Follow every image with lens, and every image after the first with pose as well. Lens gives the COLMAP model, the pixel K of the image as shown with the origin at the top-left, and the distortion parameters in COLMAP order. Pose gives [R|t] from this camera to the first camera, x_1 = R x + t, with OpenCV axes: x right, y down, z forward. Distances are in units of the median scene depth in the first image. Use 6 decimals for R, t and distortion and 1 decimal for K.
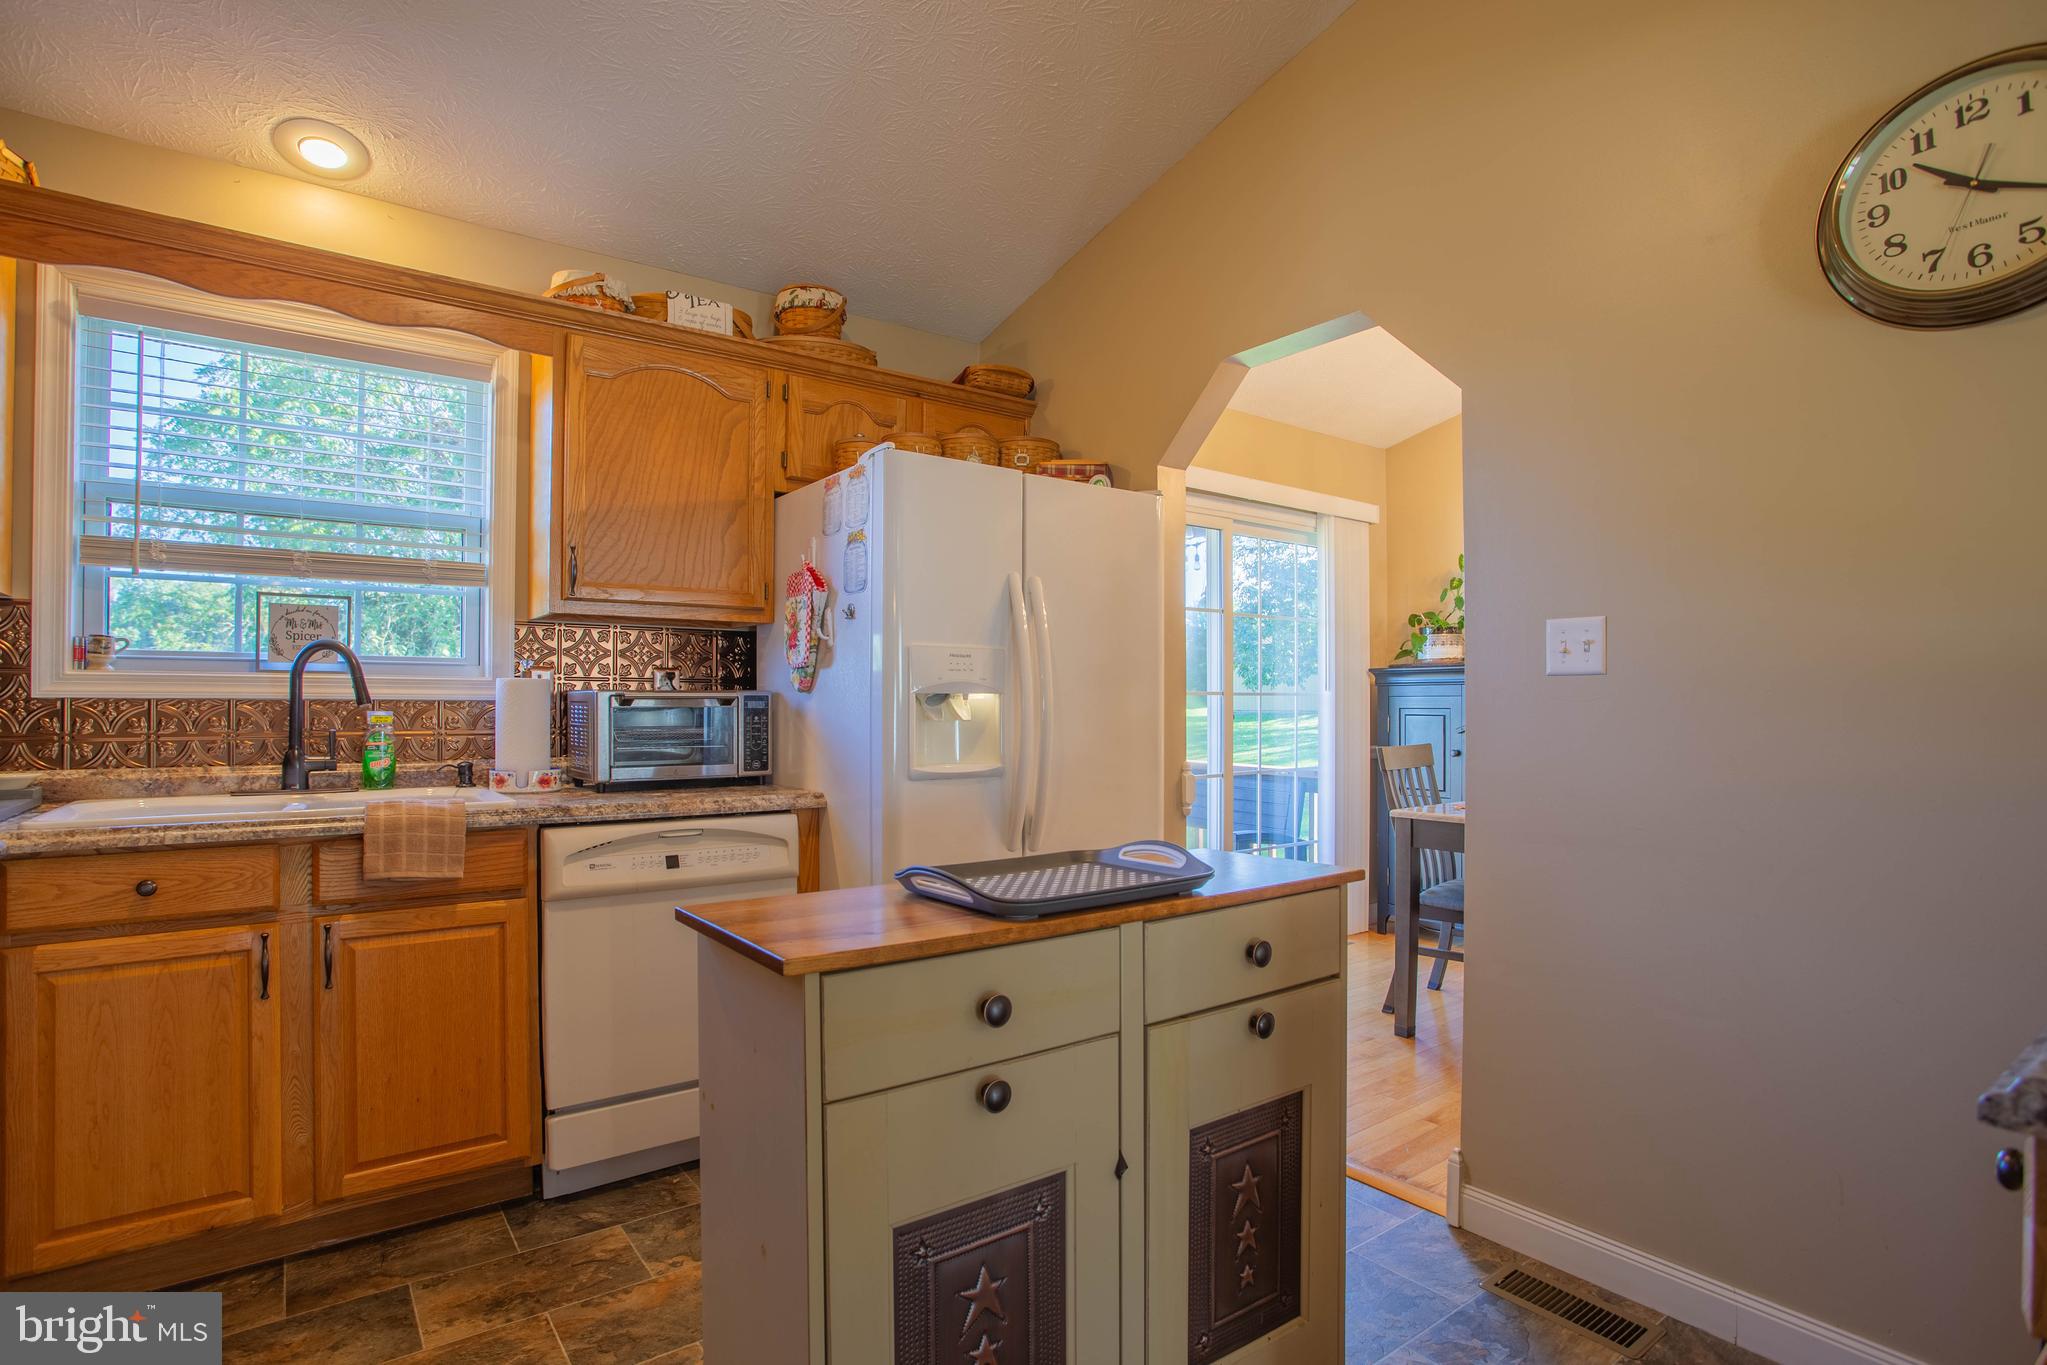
lens RADIAL K [[1009.2, 0, 1019.1], [0, 1009.2, 700.9], [0, 0, 1]] dist [-0.068231, 0.028077]
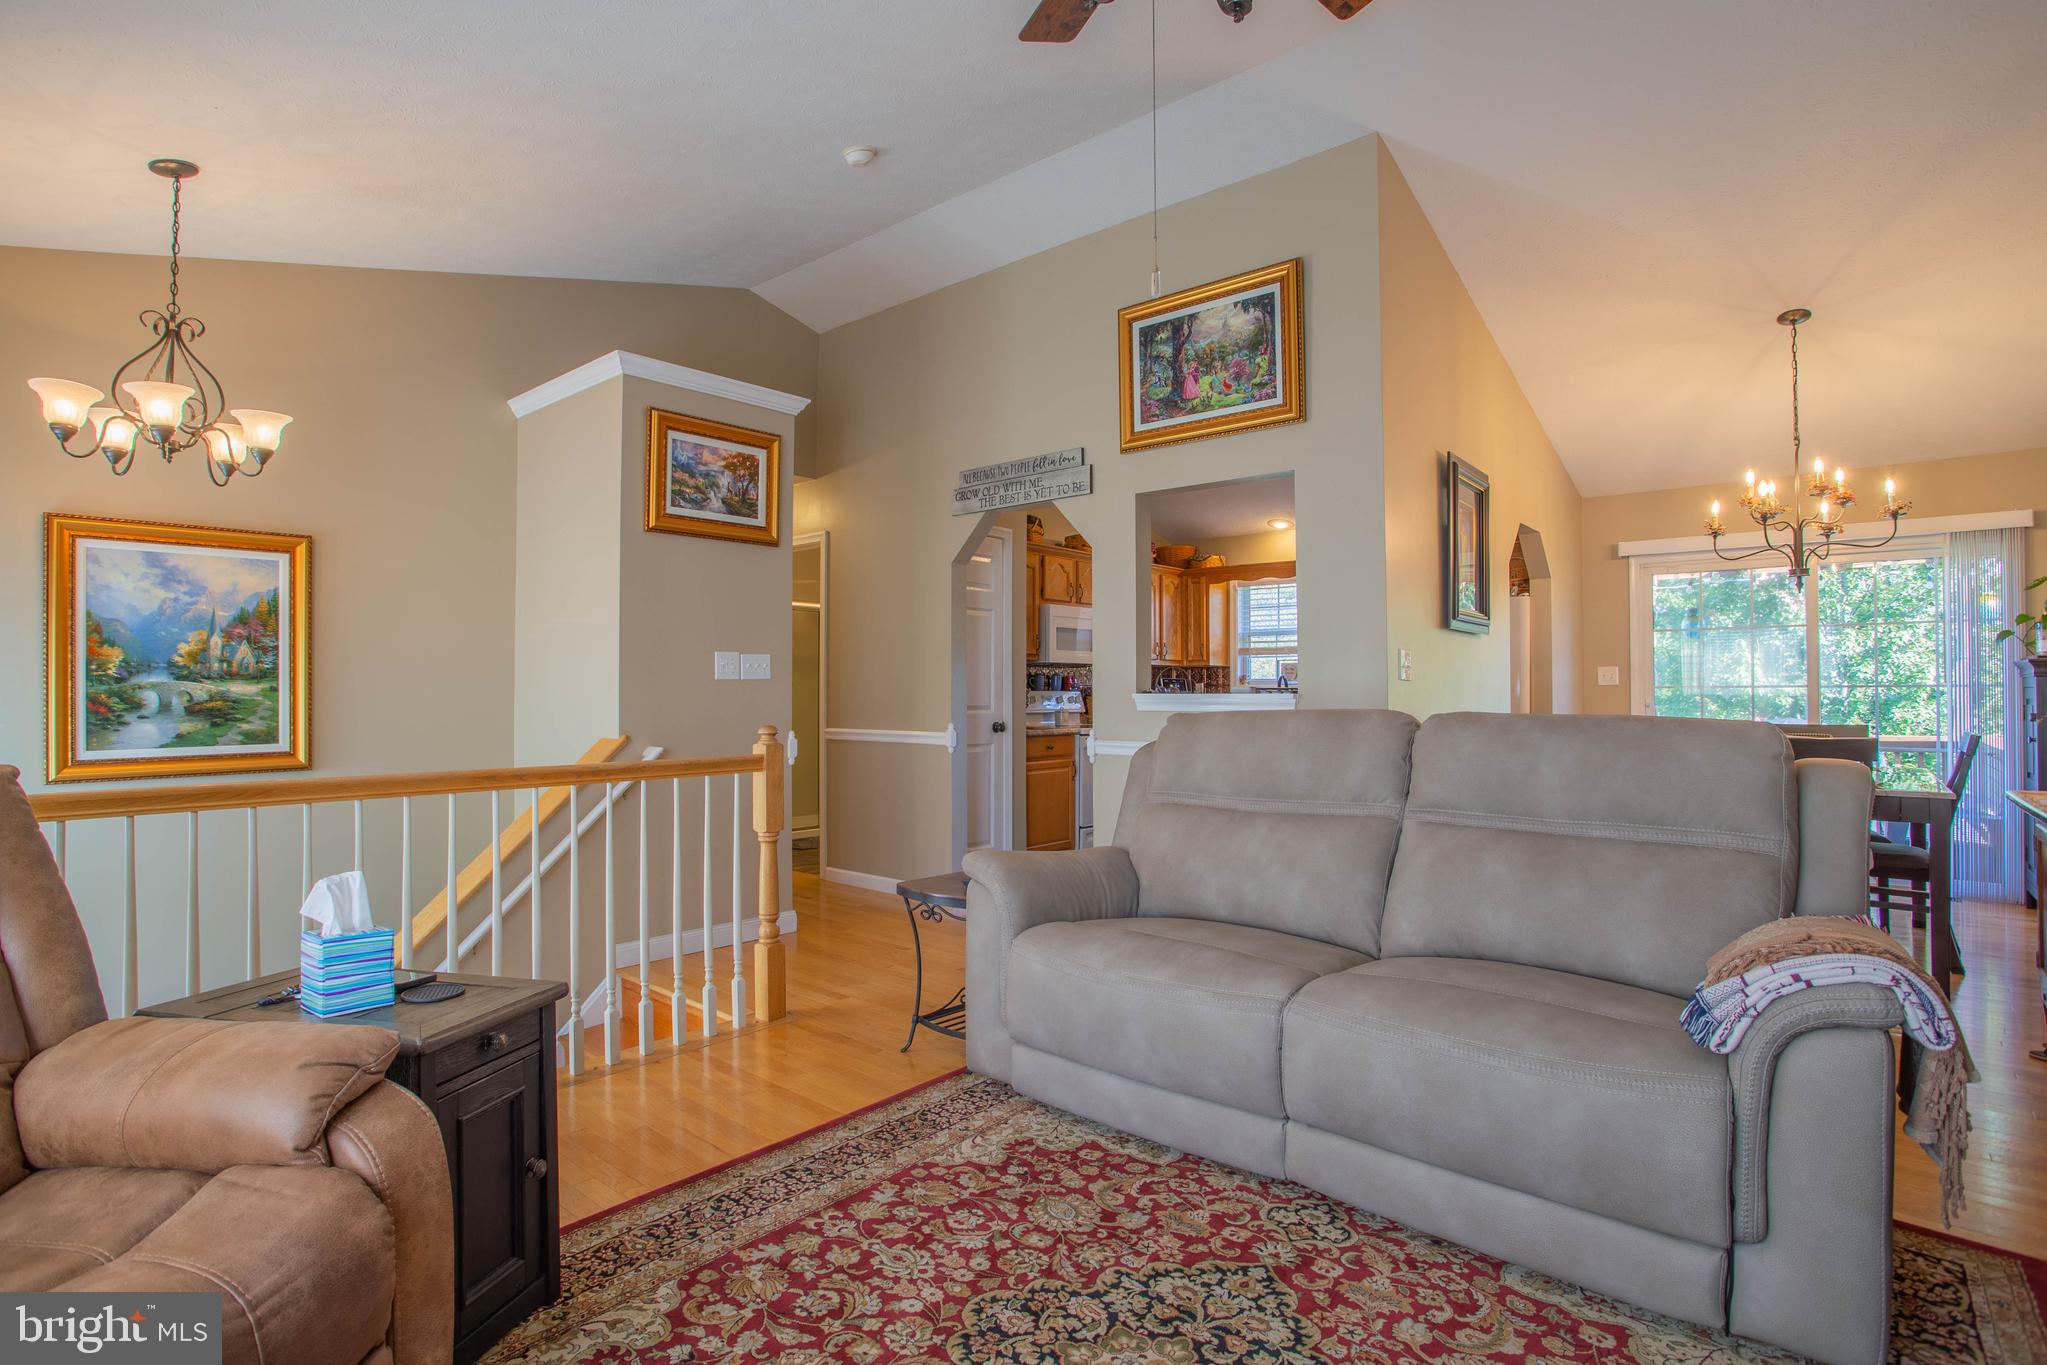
lens RADIAL K [[984.3, 0, 1023.5], [0, 984.3, 682.5], [0, 0, 1]] dist [-0.064553, 0.023396]
pose [[0.211375, -0.008054, -0.977372, 2.515246], [0.002172, 0.999967, -0.007771, -0.012947], [0.977403, -0.000480, 0.211386, -0.594683]]
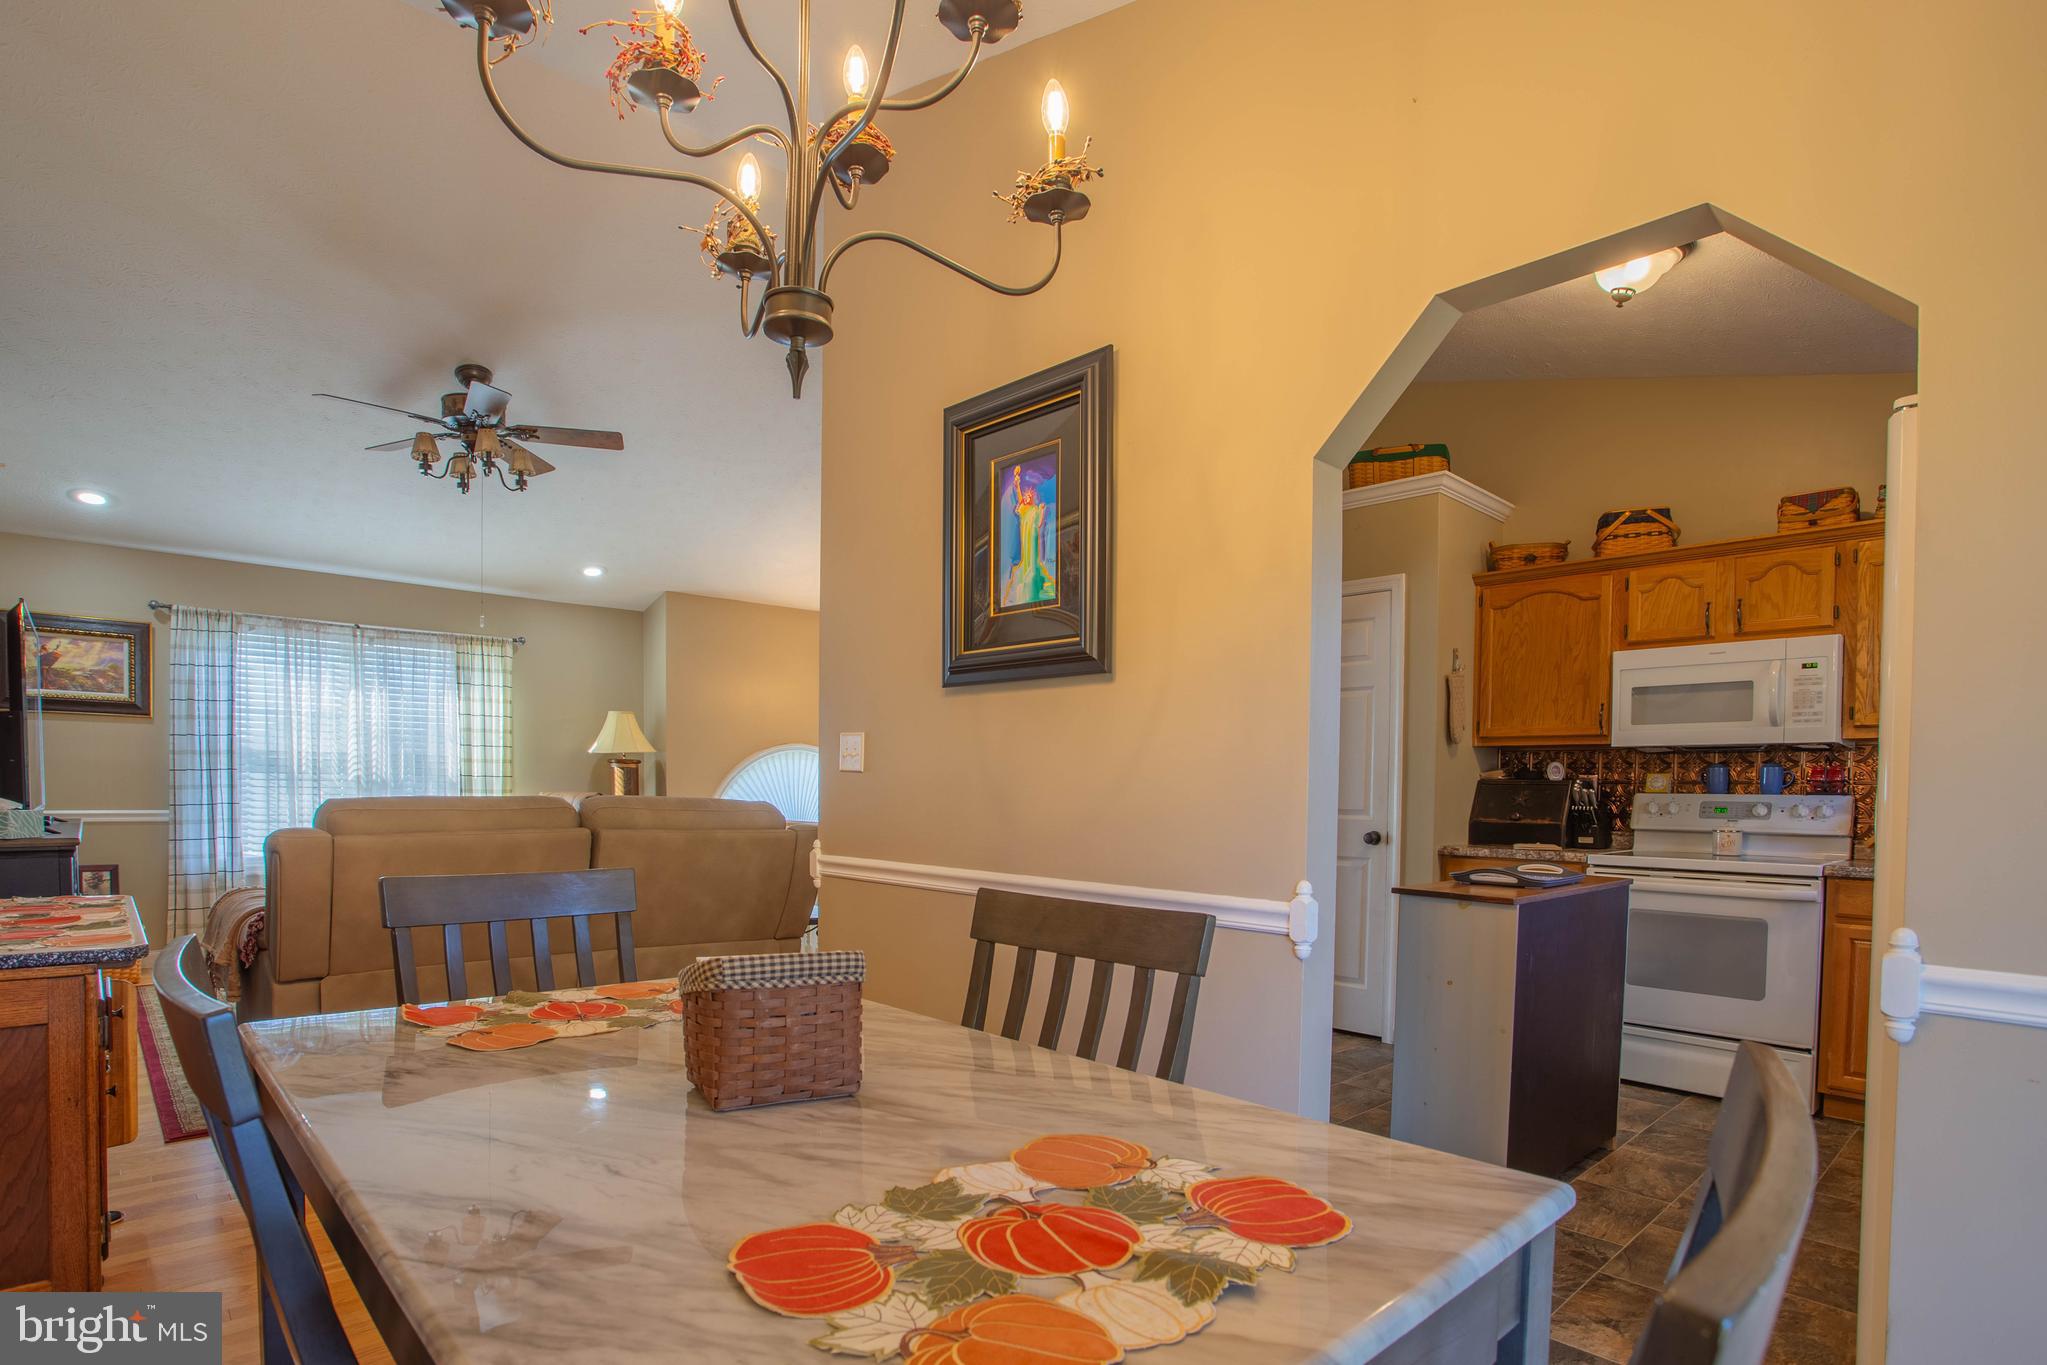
lens RADIAL K [[1039.9, 0, 990.1], [0, 1039.9, 817.7], [0, 0, 1]] dist [-0.019904, -0.000320]
pose [[-0.995752, -0.011776, -0.091319, 0.885045], [-0.013968, 0.999629, 0.023403, 0.006828], [0.091010, 0.024579, -0.995547, 1.992947]]
